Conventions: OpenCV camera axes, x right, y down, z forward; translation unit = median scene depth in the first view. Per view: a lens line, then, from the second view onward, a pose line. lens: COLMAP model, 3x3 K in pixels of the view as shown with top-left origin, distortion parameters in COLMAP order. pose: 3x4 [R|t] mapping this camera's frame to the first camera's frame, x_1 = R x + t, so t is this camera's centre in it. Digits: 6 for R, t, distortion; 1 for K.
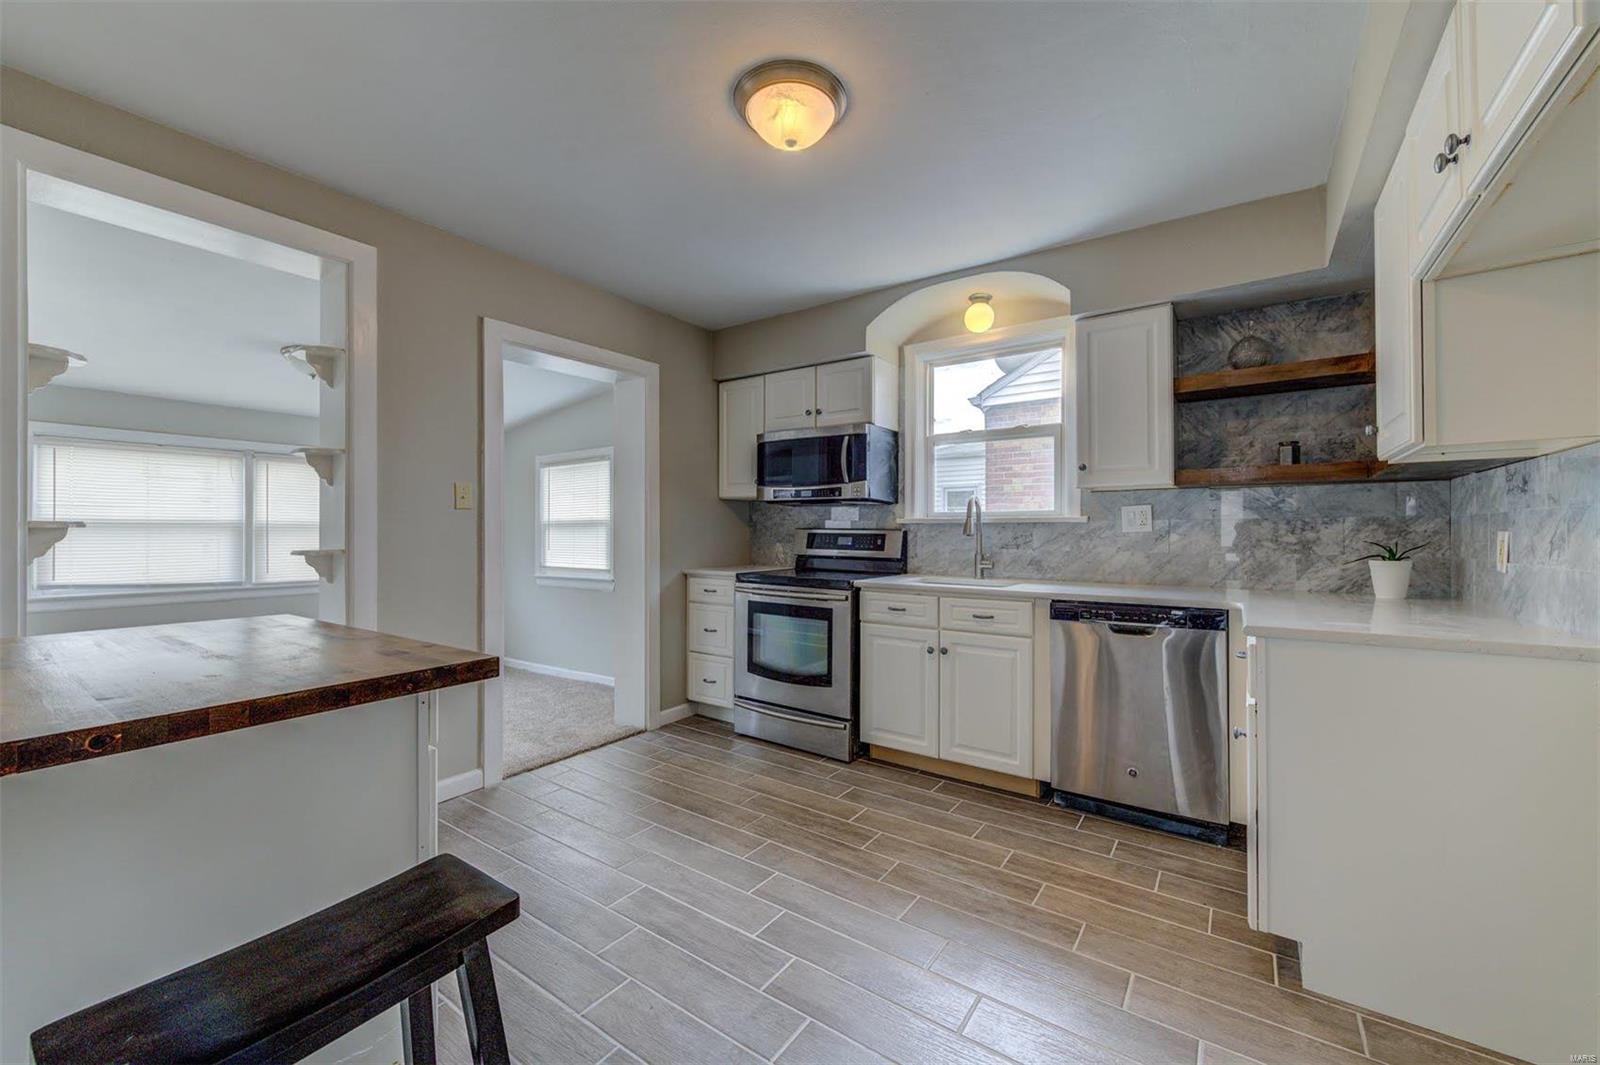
lens RADIAL K [[646.9, 0, 760.8], [0, 646.9, 519.0], [0, 0, 1]] dist [0.007922, -0.002391]
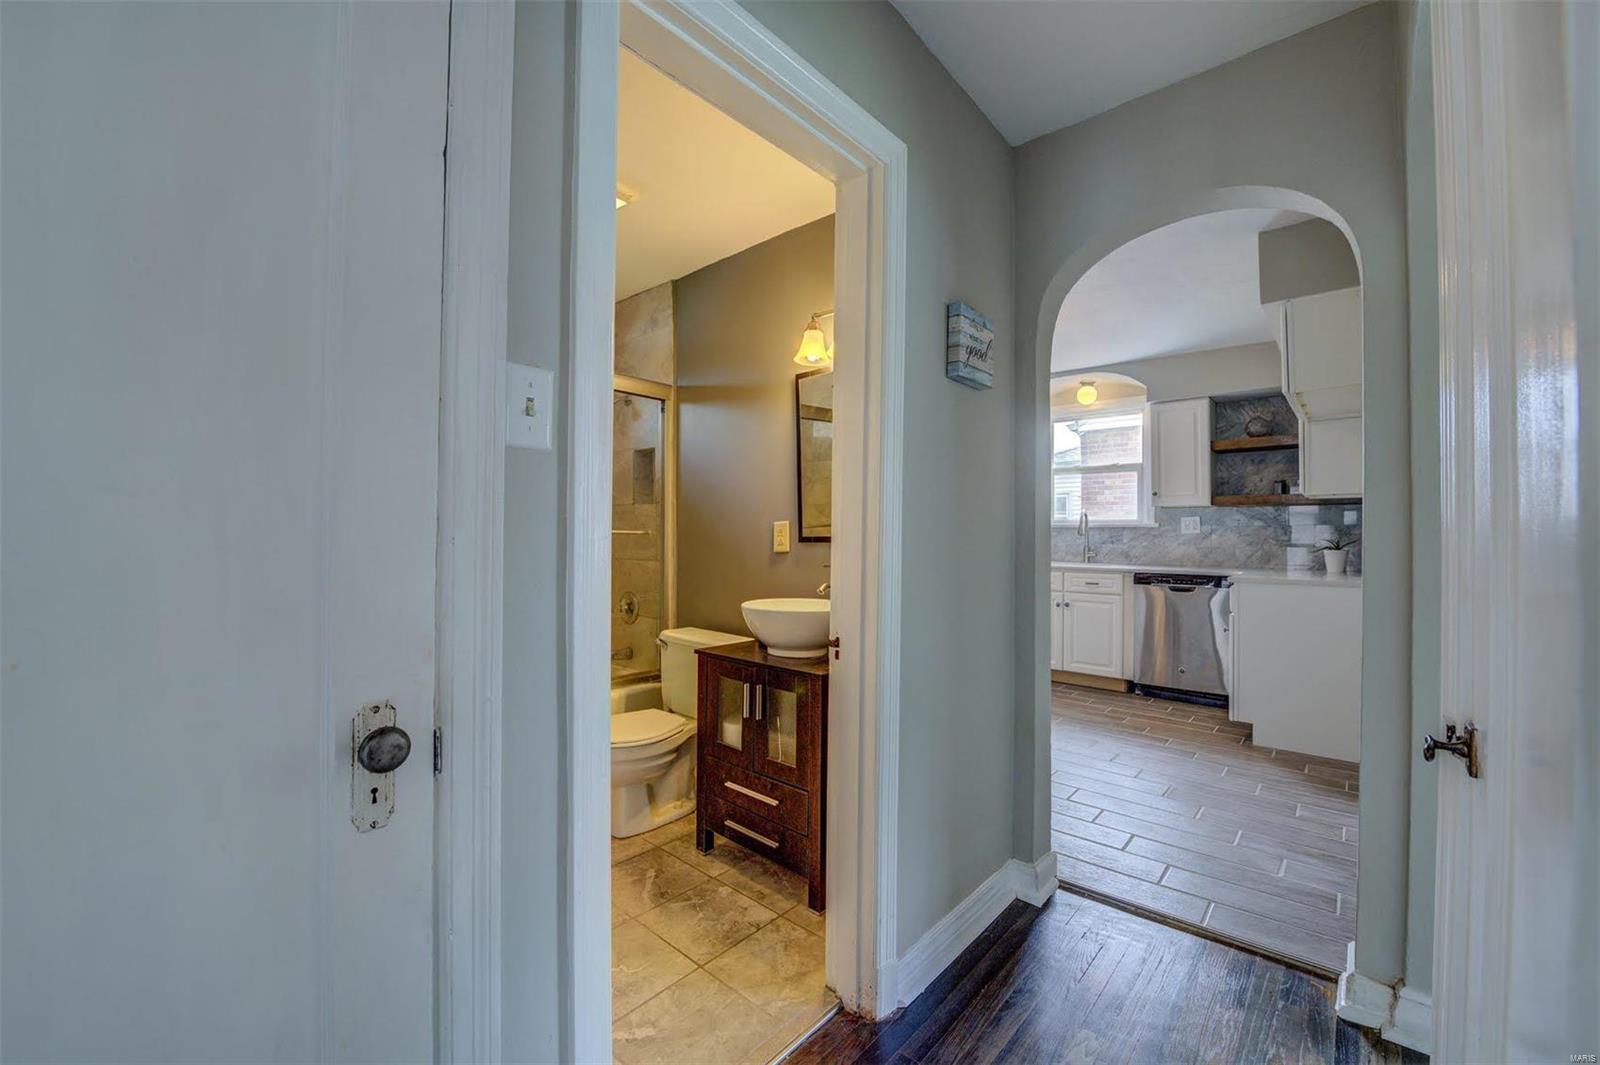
lens RADIAL K [[646.9, 0, 786.0], [0, 646.9, 515.9], [0, 0, 1]] dist [0.007922, -0.002391]
pose [[0.996718, 0.003854, -0.080858, -0.298204], [-0.004705, 0.999935, -0.010340, -0.002129], [0.080812, 0.010687, 0.996672, -0.707220]]
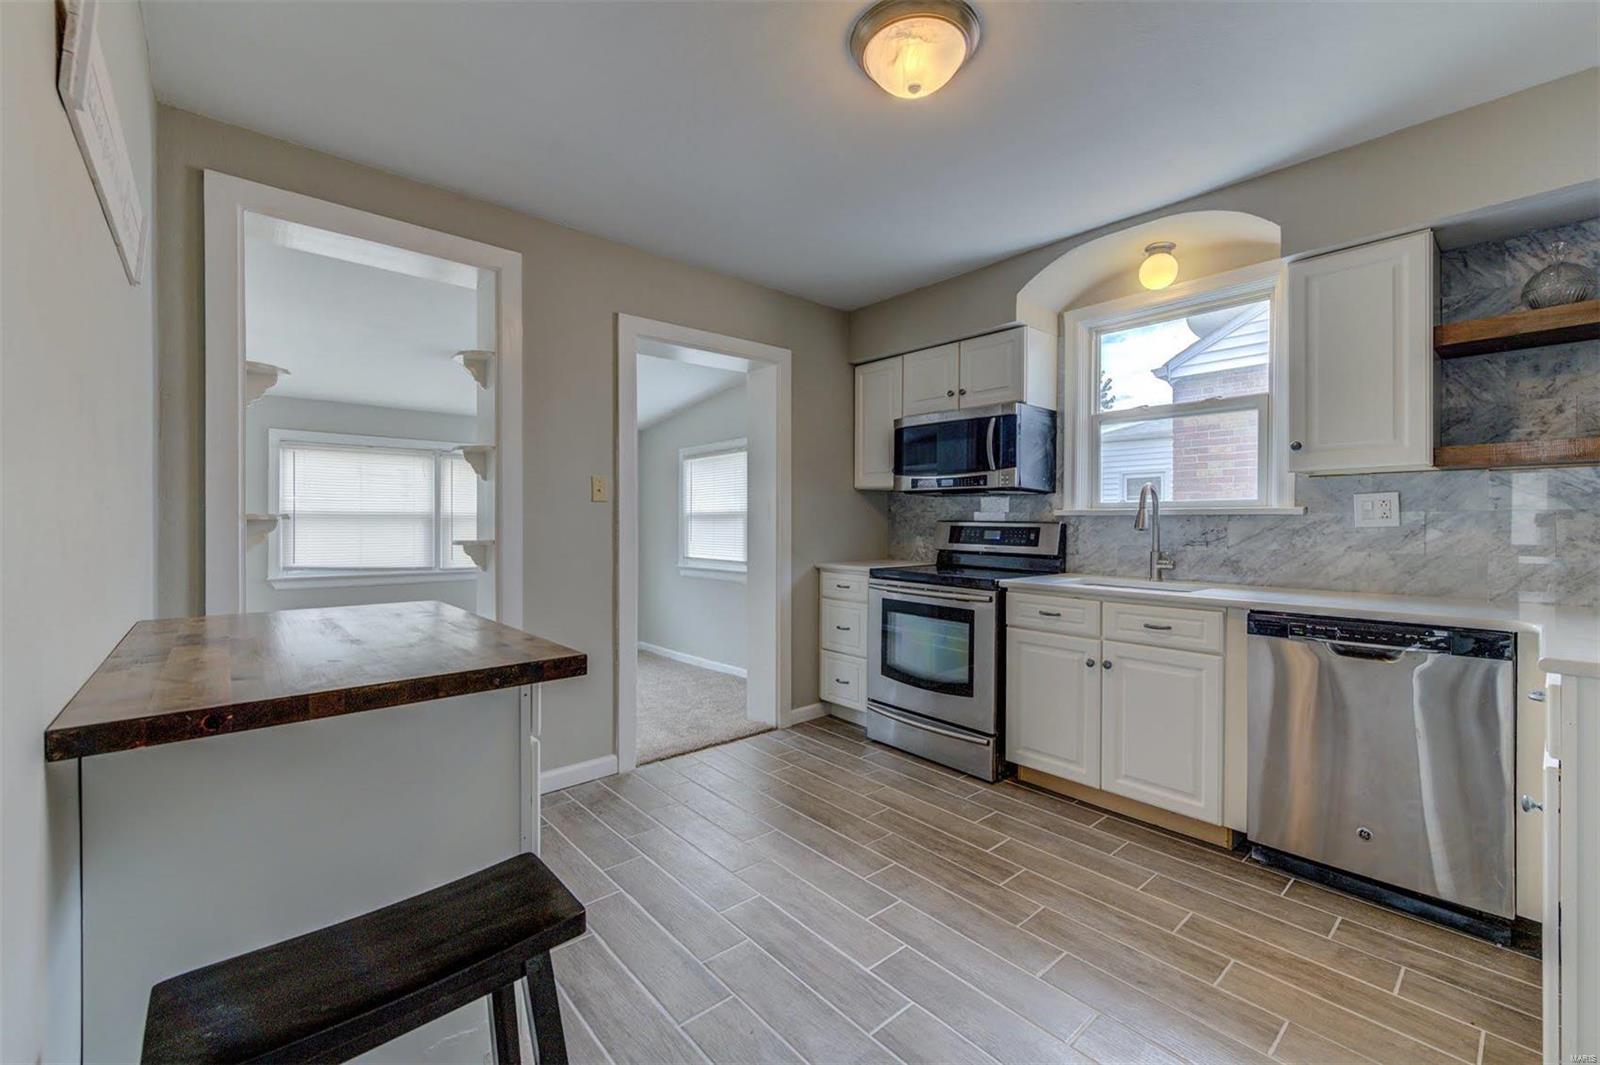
lens RADIAL K [[646.9, 0, 777.9], [0, 646.9, 517.2], [0, 0, 1]] dist [0.007922, -0.002391]
pose [[0.973477, 0.000941, -0.228784, 0.055096], [0.001862, 0.999926, 0.012034, -0.002669], [0.228779, -0.012141, 0.973403, 0.068159]]
